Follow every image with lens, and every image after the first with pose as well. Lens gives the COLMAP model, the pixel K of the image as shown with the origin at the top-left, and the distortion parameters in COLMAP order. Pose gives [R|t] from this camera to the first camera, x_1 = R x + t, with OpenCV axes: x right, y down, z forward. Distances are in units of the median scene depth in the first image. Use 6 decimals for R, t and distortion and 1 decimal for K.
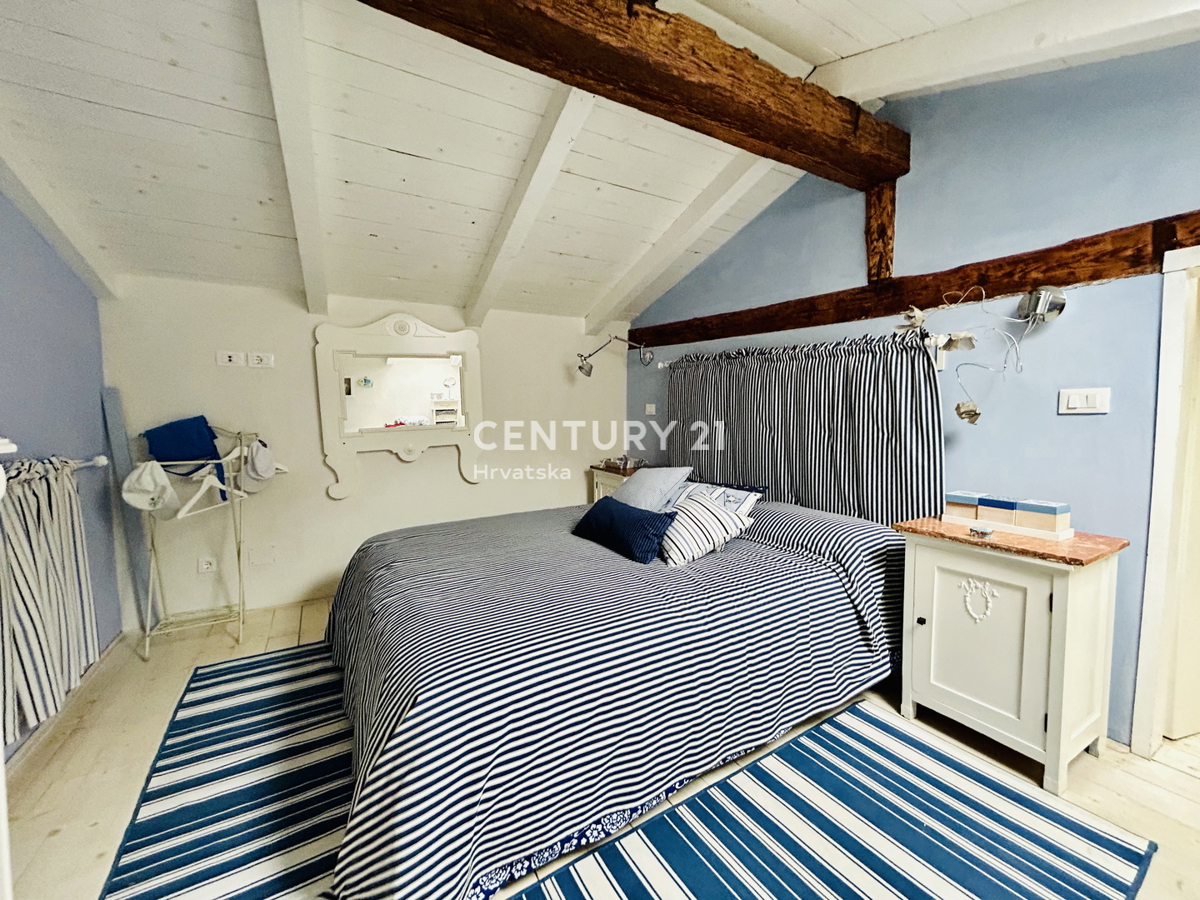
lens RADIAL K [[484.3, 0, 601.0], [0, 484.3, 448.2], [0, 0, 1]] dist [0.000935, 0.001140]
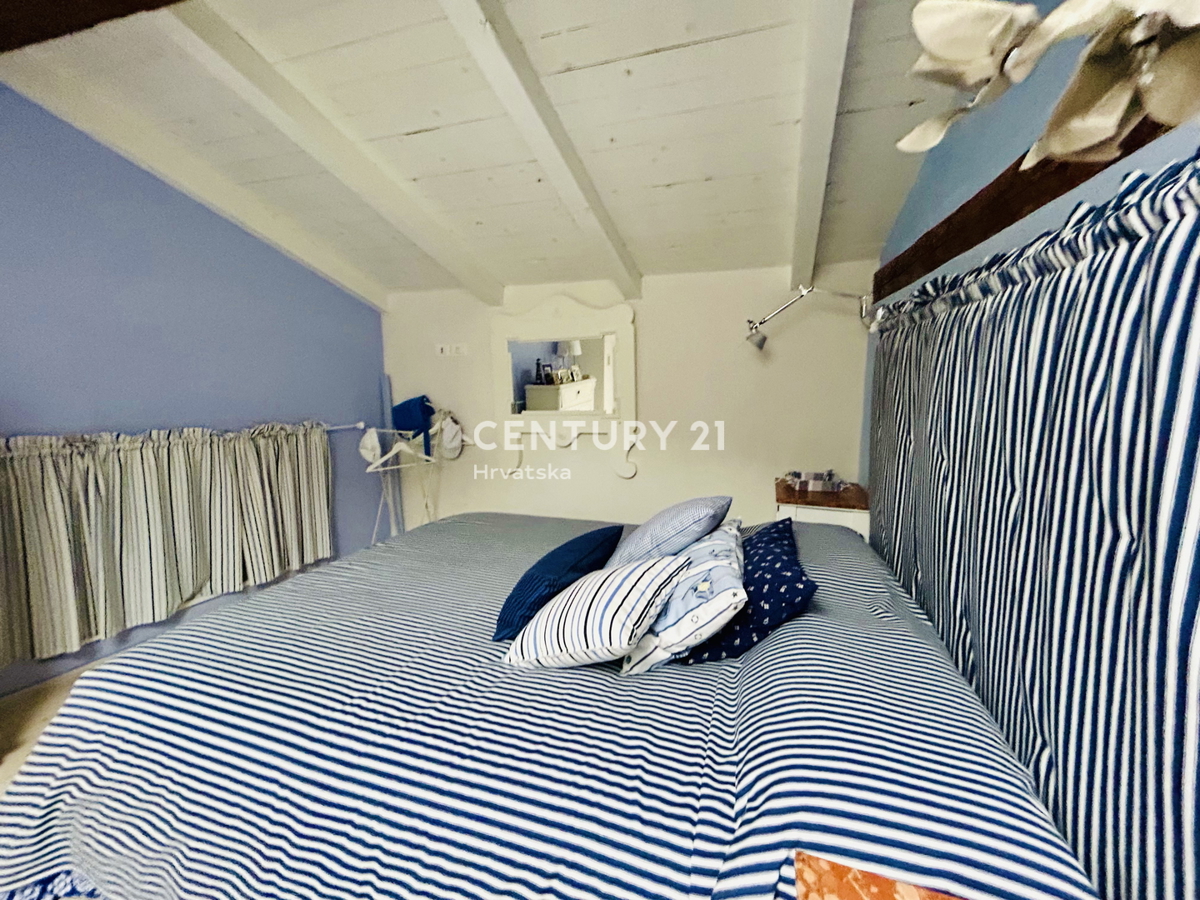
lens RADIAL K [[484.3, 0, 600.6], [0, 484.3, 438.1], [0, 0, 1]] dist [0.000935, 0.001140]
pose [[0.646841, 0.090624, -0.757221, 0.700419], [-0.072957, 0.995714, 0.056845, -0.090588], [0.759127, 0.018475, 0.650680, 0.730179]]
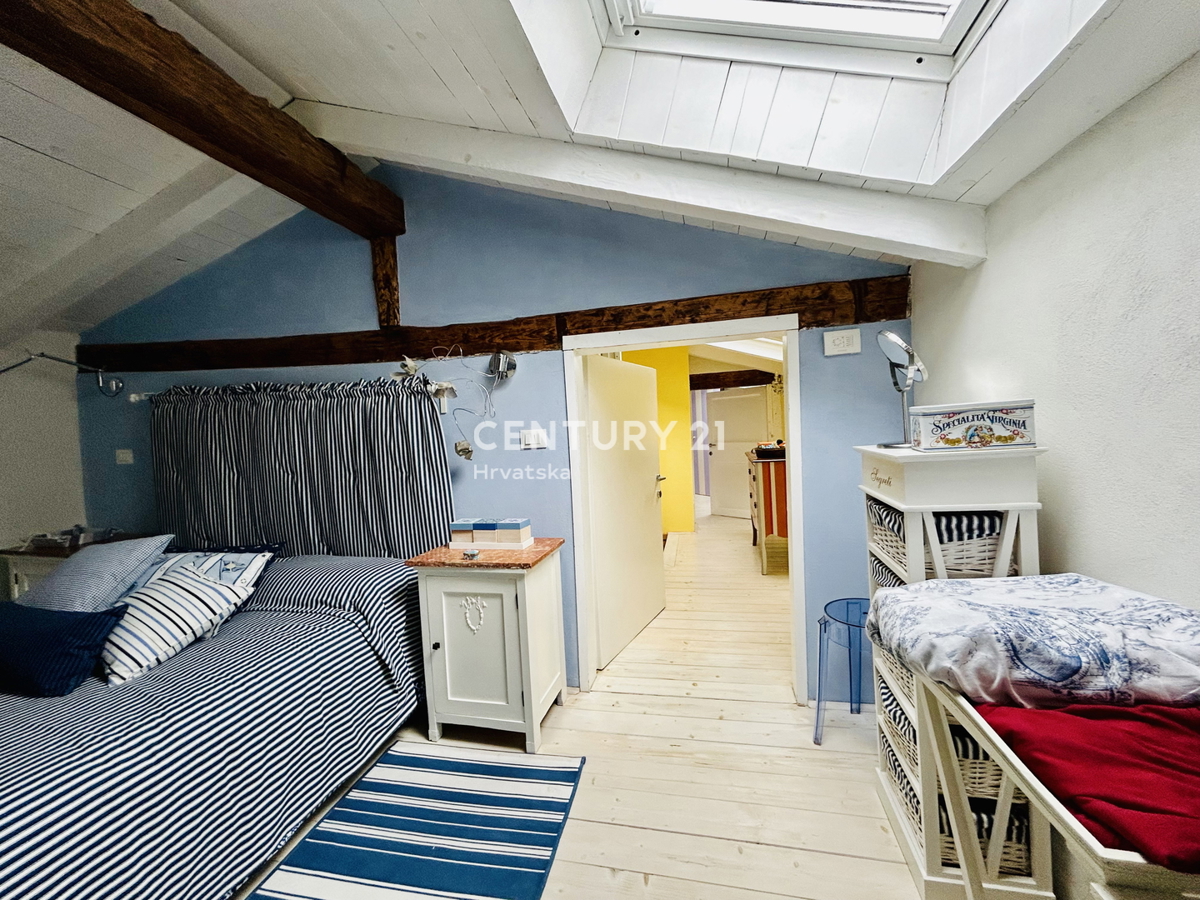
lens RADIAL K [[484.3, 0, 598.9], [0, 484.3, 448.8], [0, 0, 1]] dist [0.000935, 0.001140]
pose [[0.687344, -0.047982, 0.724745, 0.133433], [0.093397, 0.995371, -0.022679, -0.019700], [-0.720302, 0.083277, 0.688643, -0.036902]]
